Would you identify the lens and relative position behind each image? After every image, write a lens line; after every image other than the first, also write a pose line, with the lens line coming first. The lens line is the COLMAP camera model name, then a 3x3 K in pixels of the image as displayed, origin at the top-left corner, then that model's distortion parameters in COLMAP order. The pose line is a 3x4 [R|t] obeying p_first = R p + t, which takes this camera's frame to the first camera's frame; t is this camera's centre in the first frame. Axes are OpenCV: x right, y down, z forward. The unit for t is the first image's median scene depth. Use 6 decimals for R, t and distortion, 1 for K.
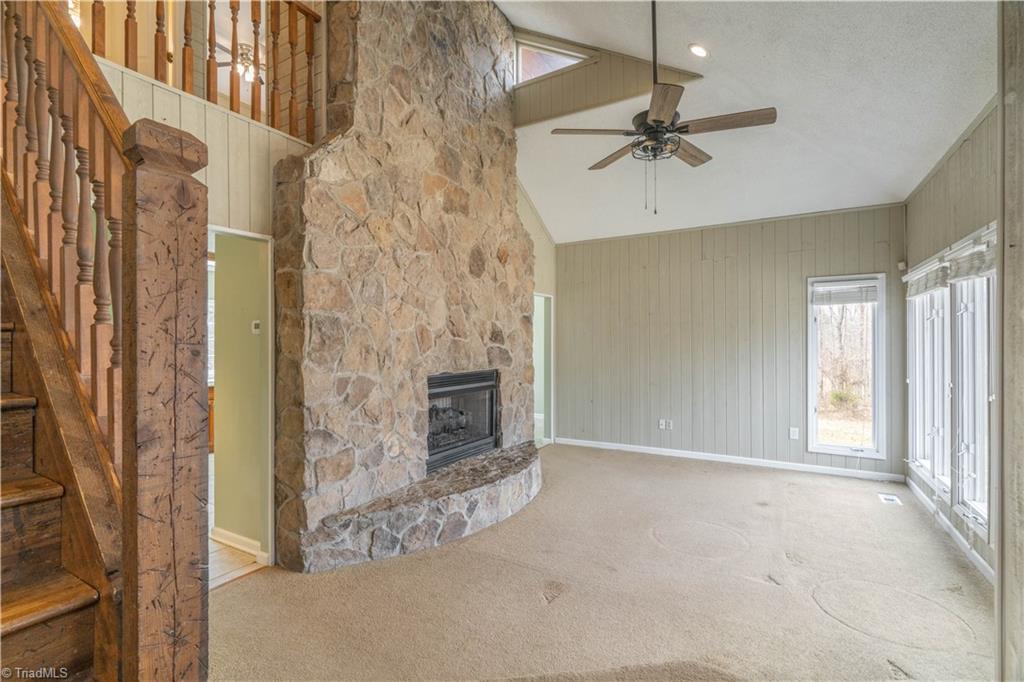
lens RADIAL K [[476.1, 0, 508.2], [0, 476.1, 342.3], [0, 0, 1]] dist [-0.007123, 0.003041]
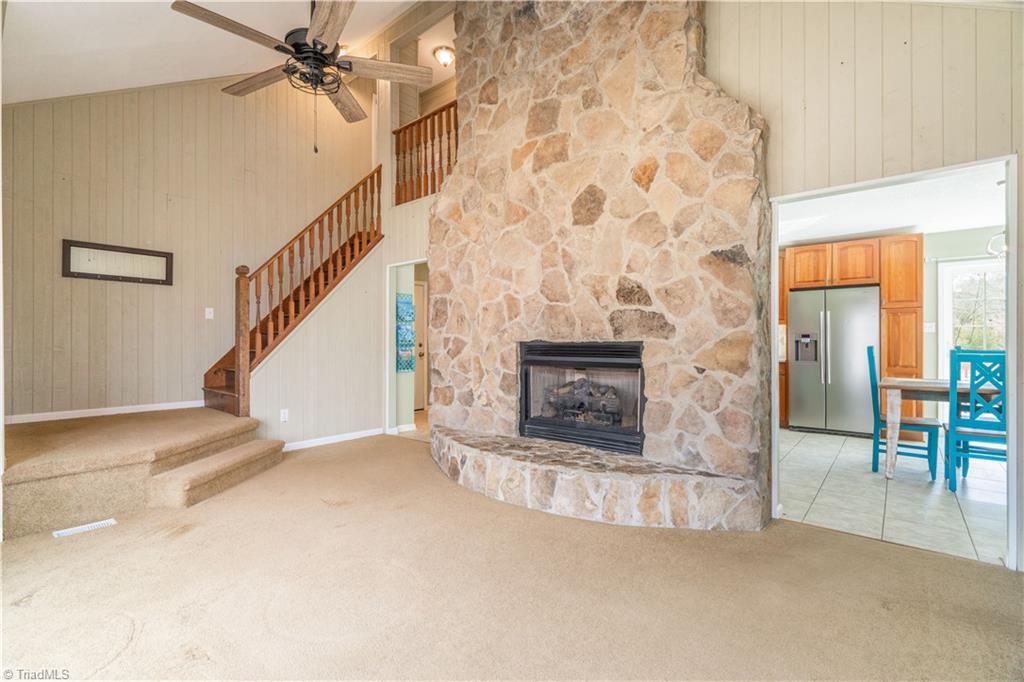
lens RADIAL K [[476.1, 0, 510.8], [0, 476.1, 337.0], [0, 0, 1]] dist [-0.007123, 0.003041]
pose [[-0.183372, -0.001145, -0.983043, 0.830795], [0.006812, 0.999974, -0.002435, 0.060020], [0.983020, -0.007143, -0.183359, 1.127453]]
